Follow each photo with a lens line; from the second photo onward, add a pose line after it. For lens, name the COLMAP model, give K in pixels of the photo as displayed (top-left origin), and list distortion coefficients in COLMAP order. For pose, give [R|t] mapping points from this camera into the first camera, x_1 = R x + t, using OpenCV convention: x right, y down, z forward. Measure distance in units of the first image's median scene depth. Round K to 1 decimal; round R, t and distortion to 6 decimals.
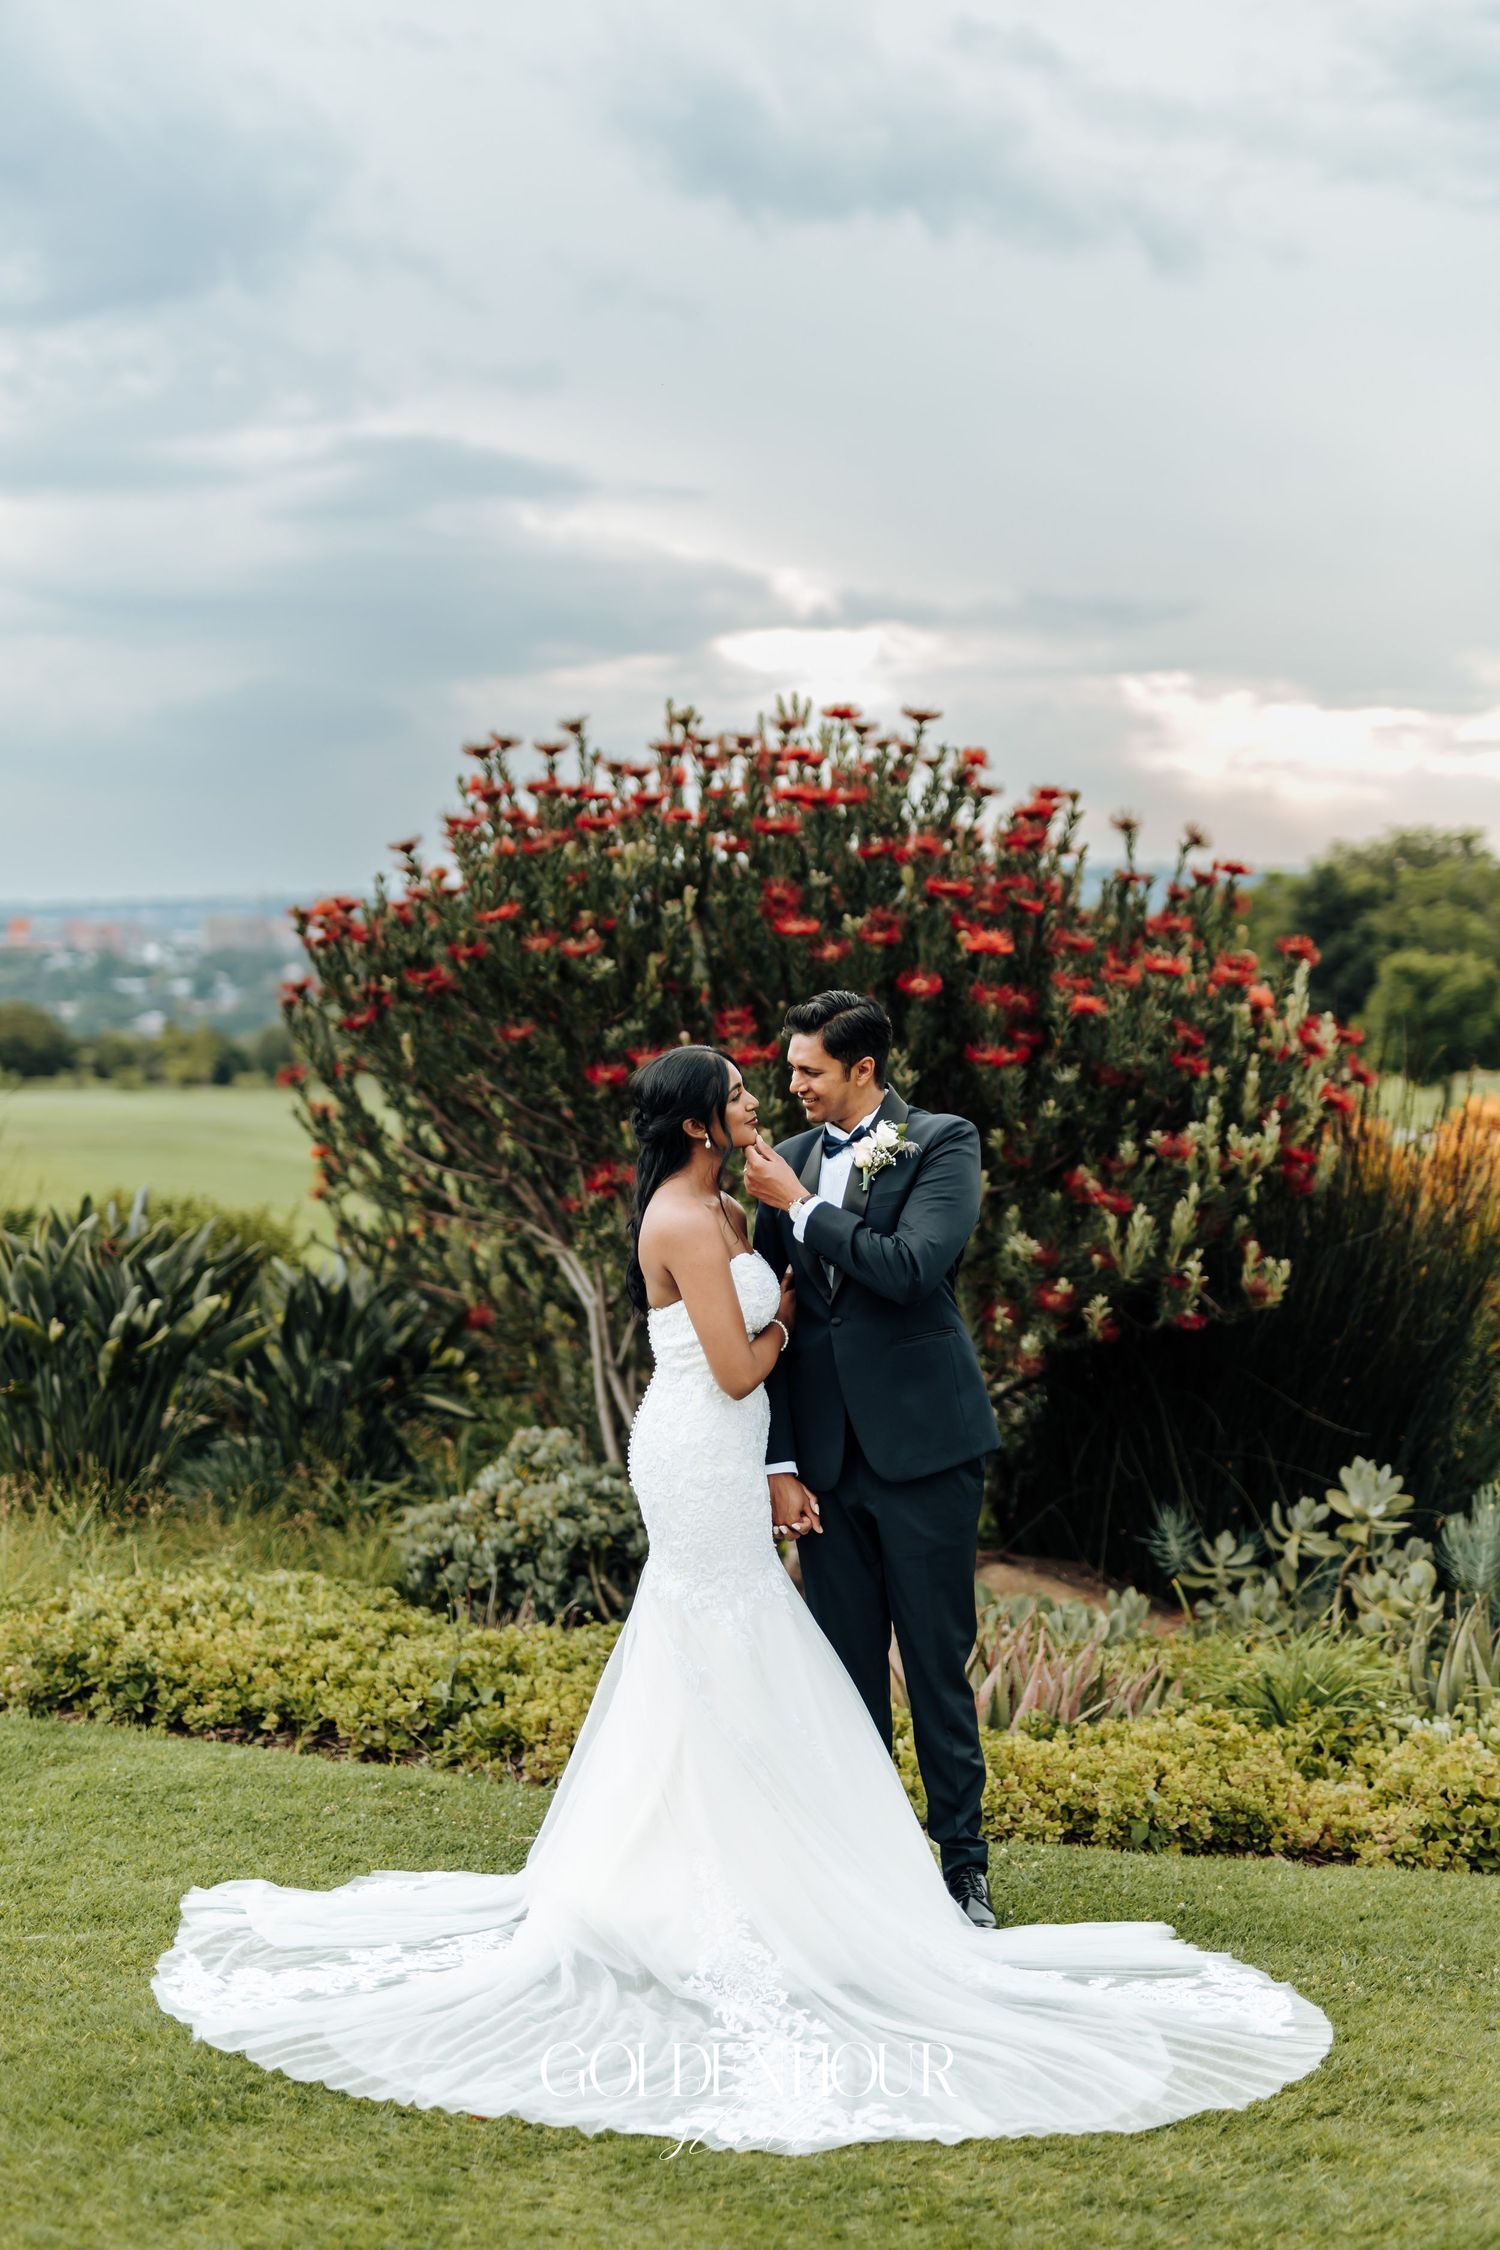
lens RADIAL K [[3108.6, 0, 750.0], [0, 3108.6, 1125.0], [0, 0, 1]] dist [0.004696, 0.008583]
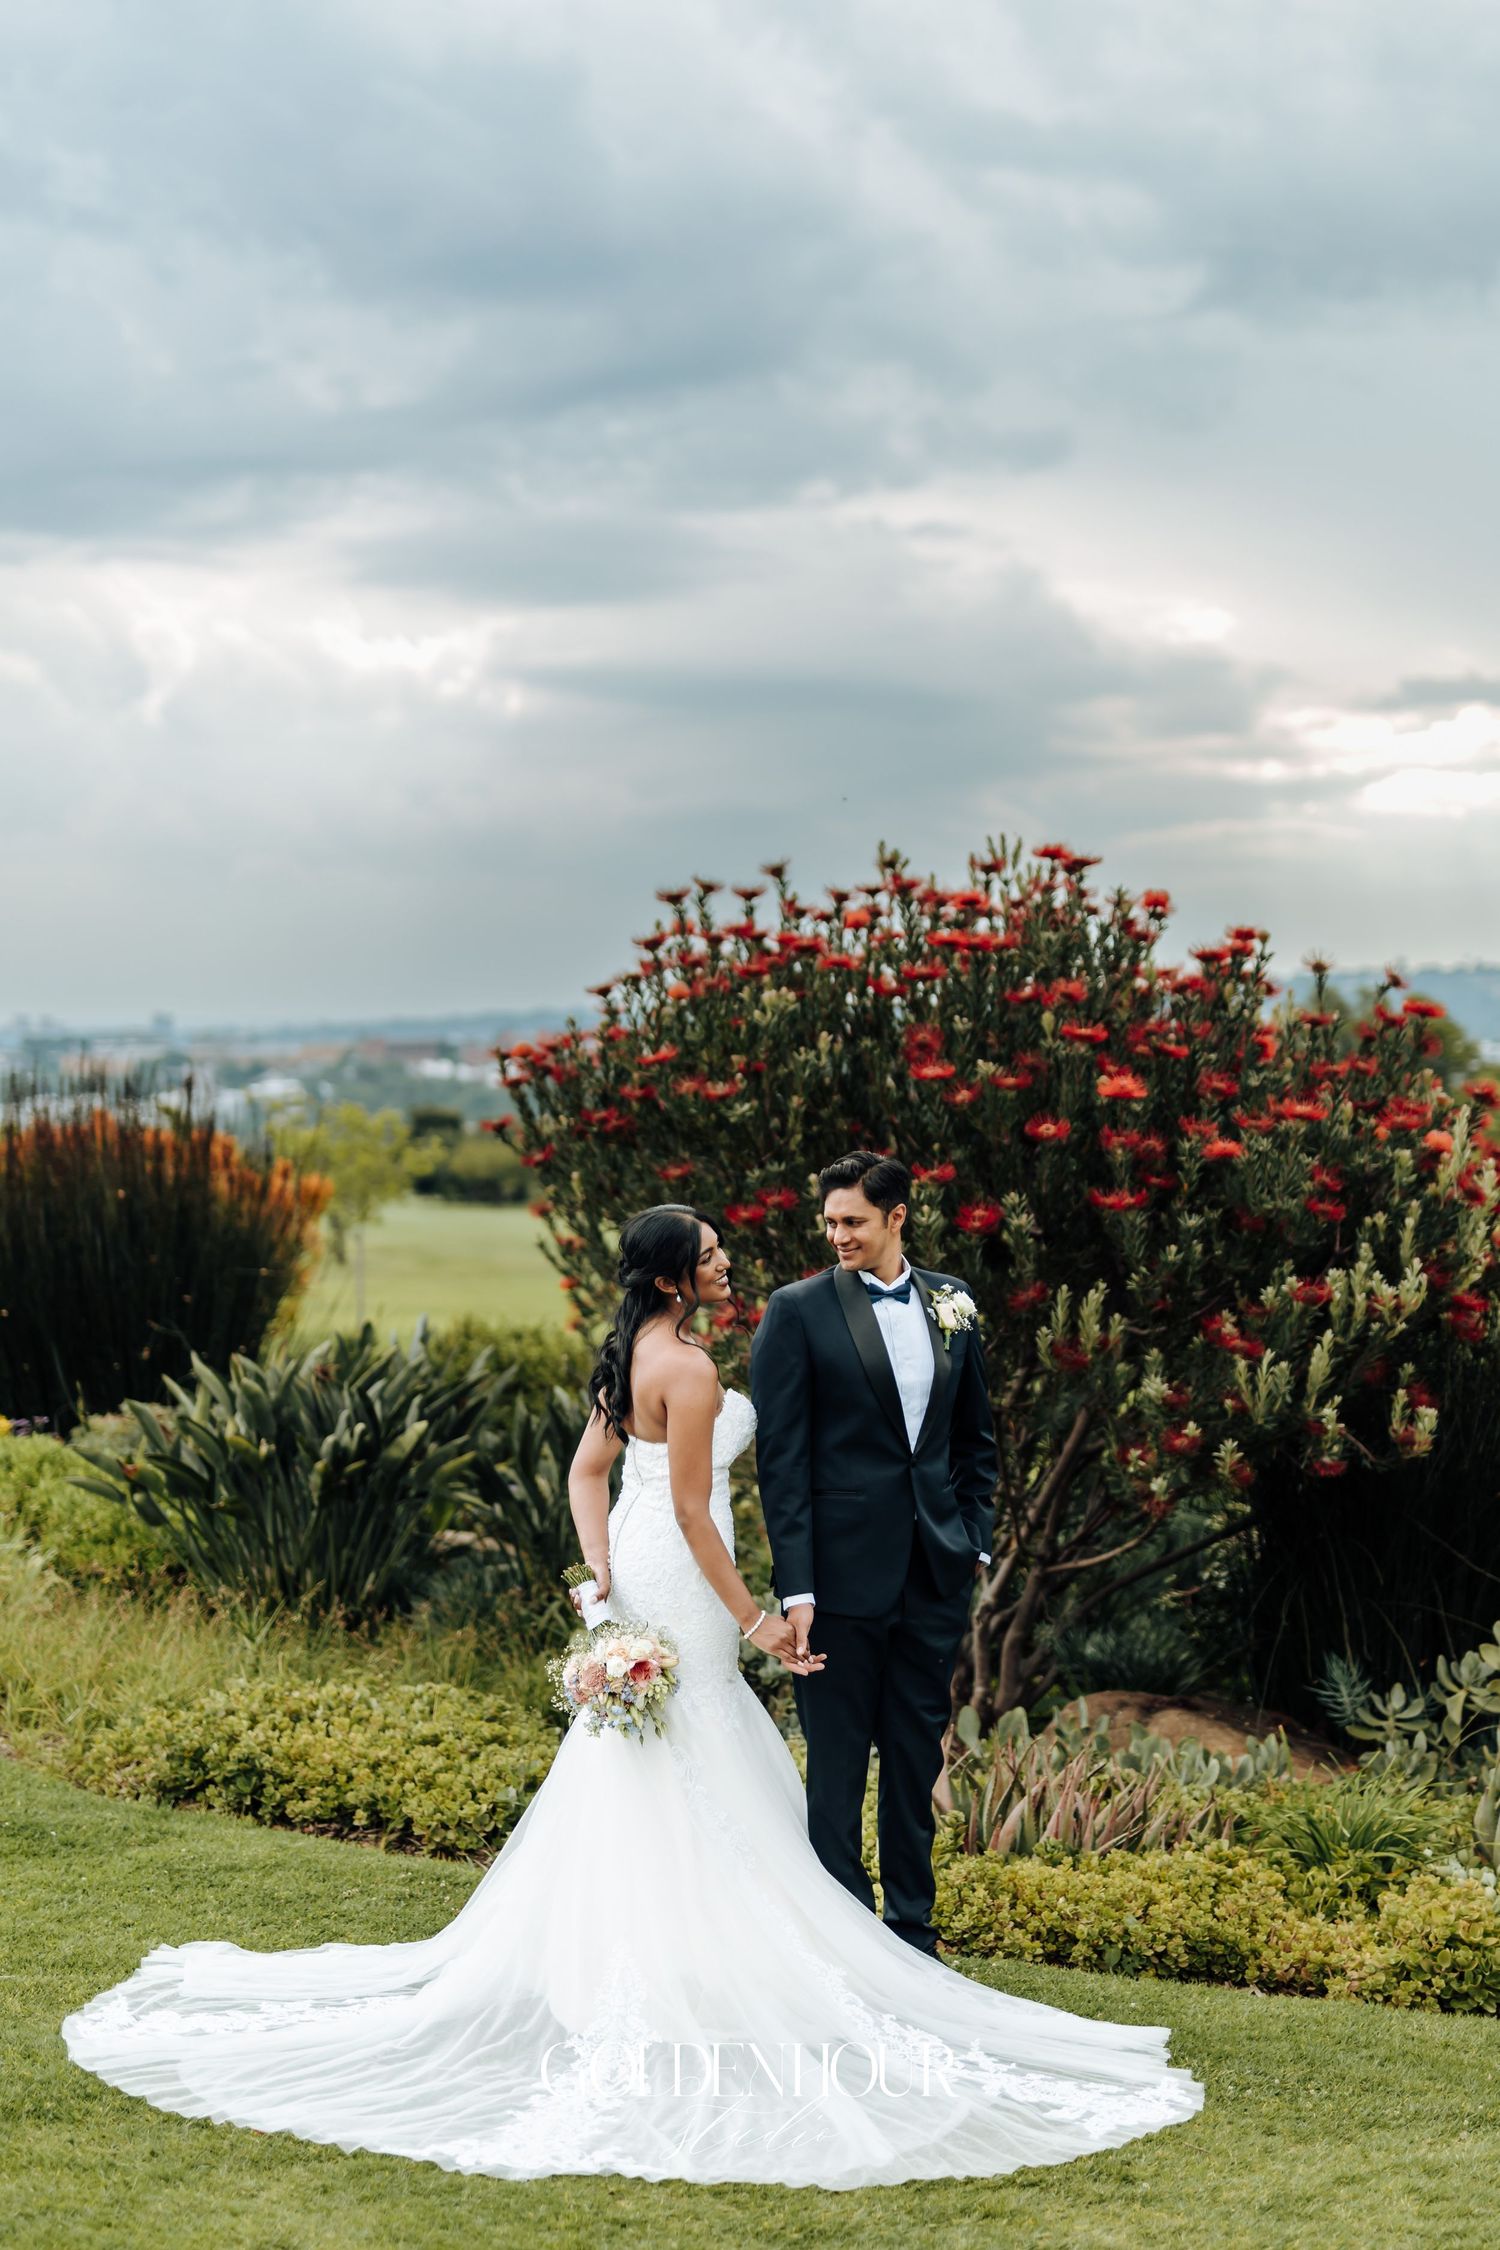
lens RADIAL K [[3384.1, 0, 737.1], [0, 3384.1, 1203.0], [0, 0, 1]] dist [0.015477, -0.049956]
pose [[0.981259, 0.010624, -0.192402, 0.166779], [-0.013329, 0.999830, -0.012769, -0.005530], [0.192233, 0.015095, 0.981233, -0.103456]]
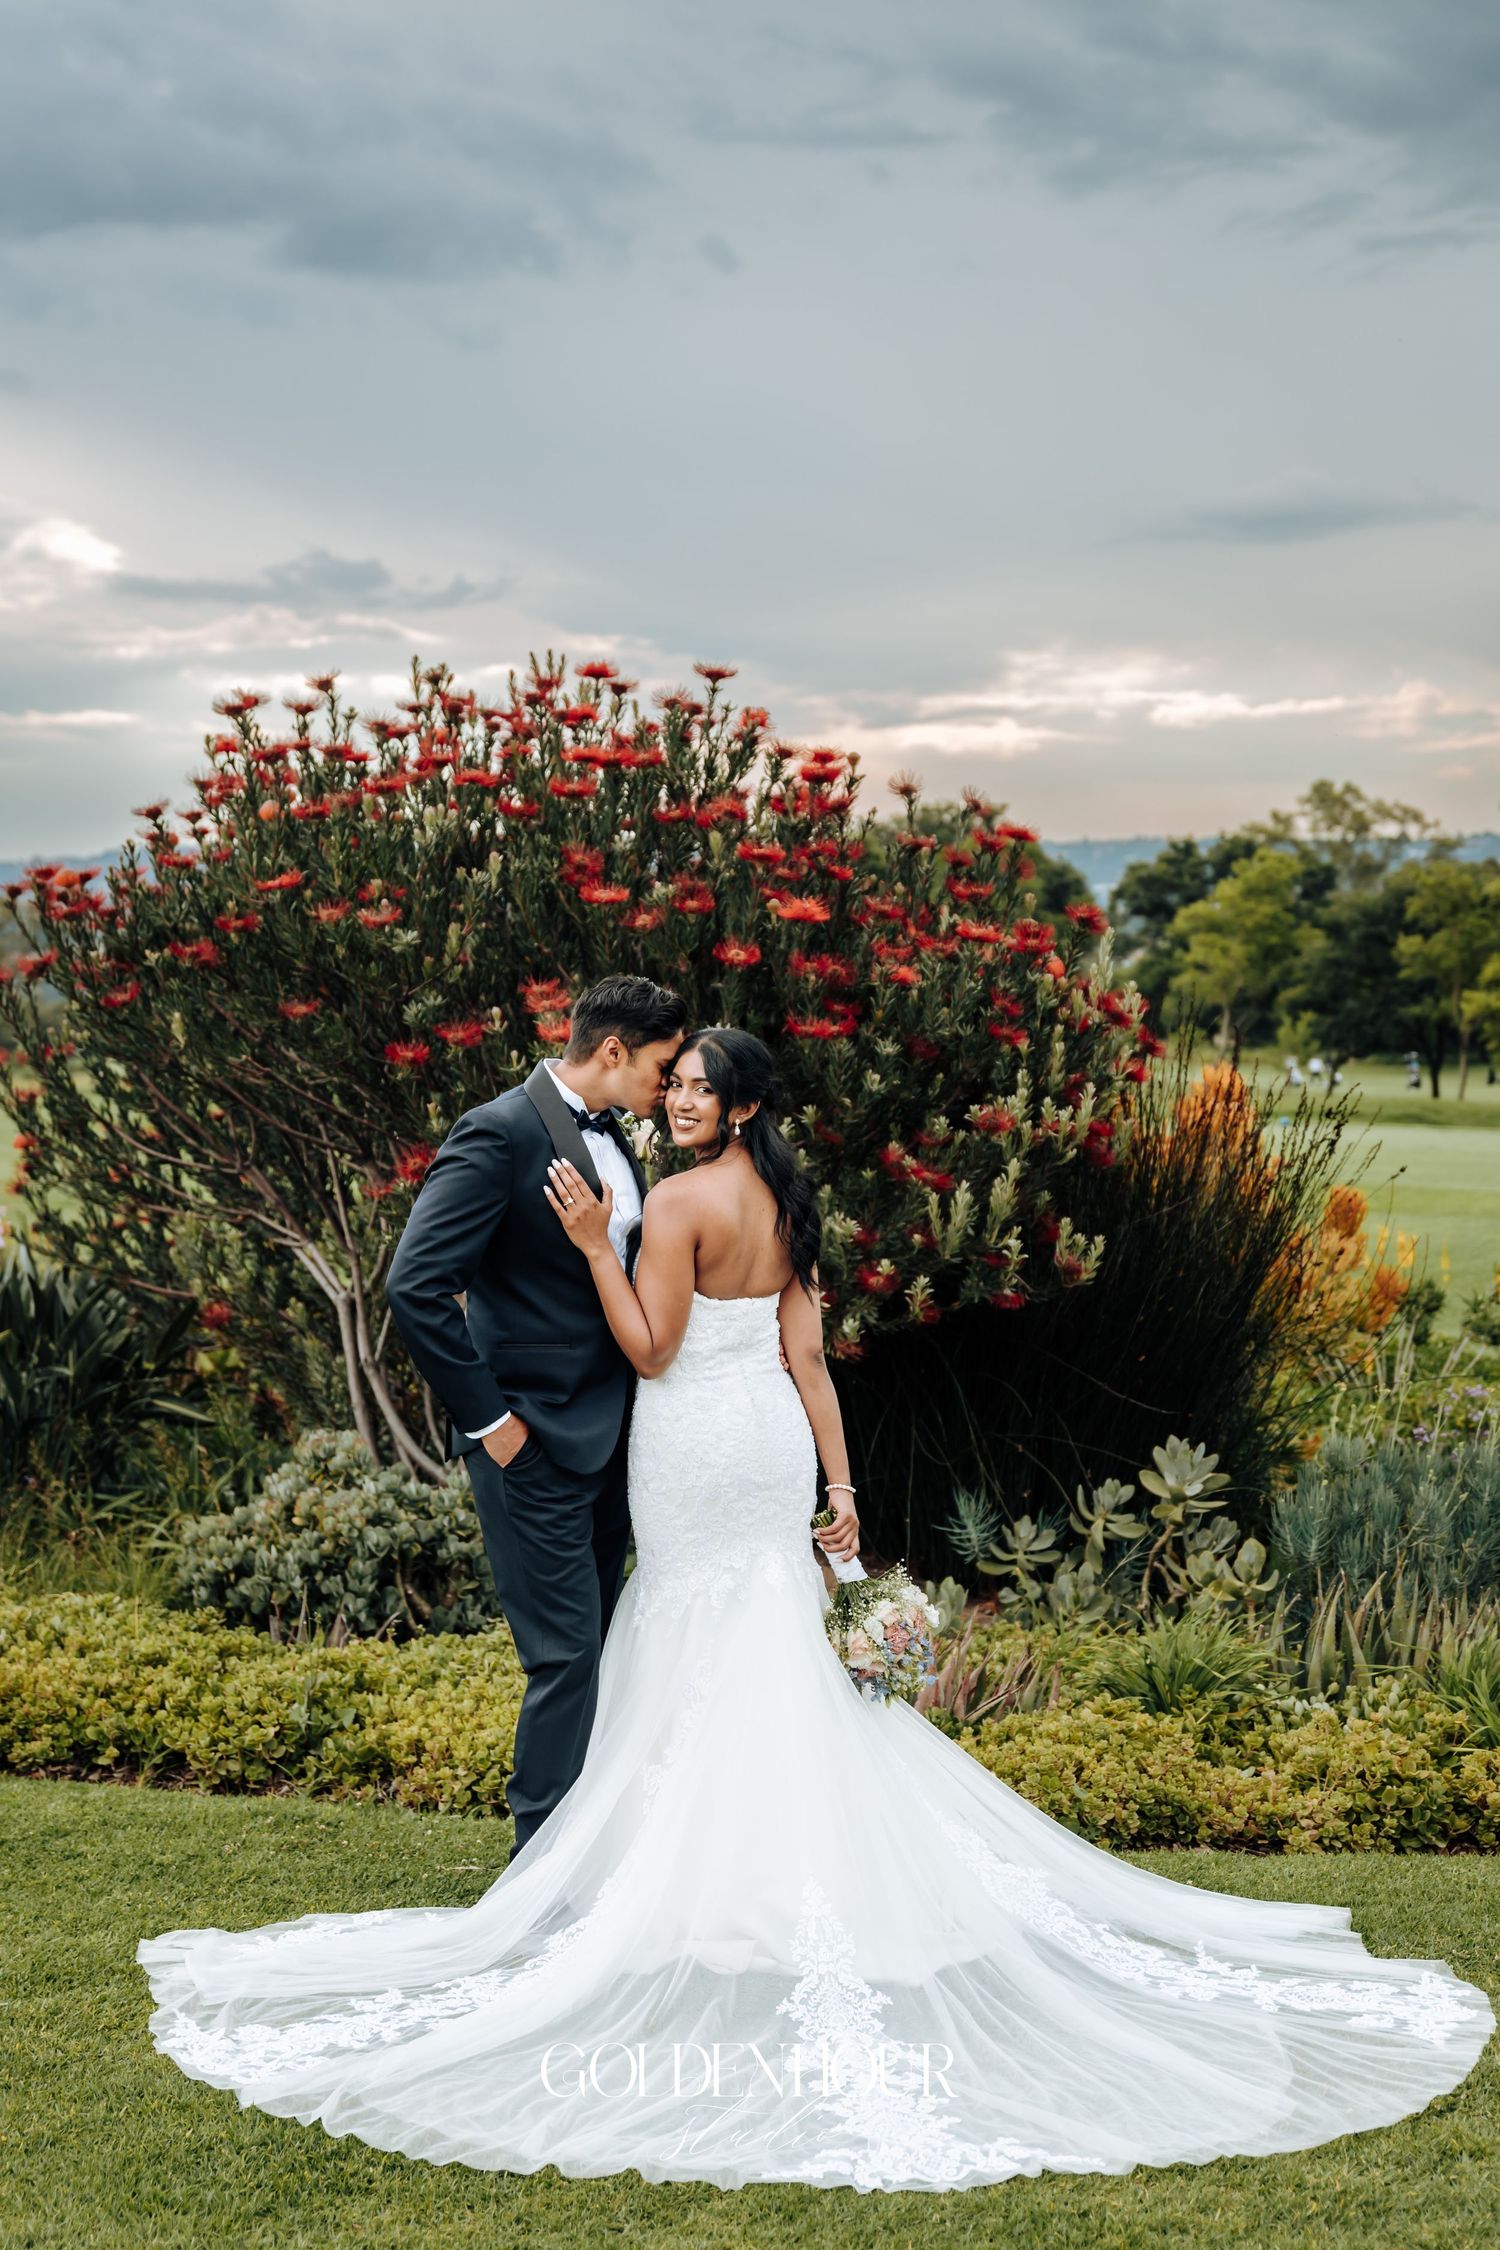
lens RADIAL K [[3198.5, 0, 733.8], [0, 3198.5, 1159.9], [0, 0, 1]] dist [0.003217, -0.013668]
pose [[0.988019, -0.016835, 0.153409, -0.097251], [0.014369, 0.999749, 0.017166, 0.000808], [-0.153660, -0.014756, 0.988014, 0.029068]]
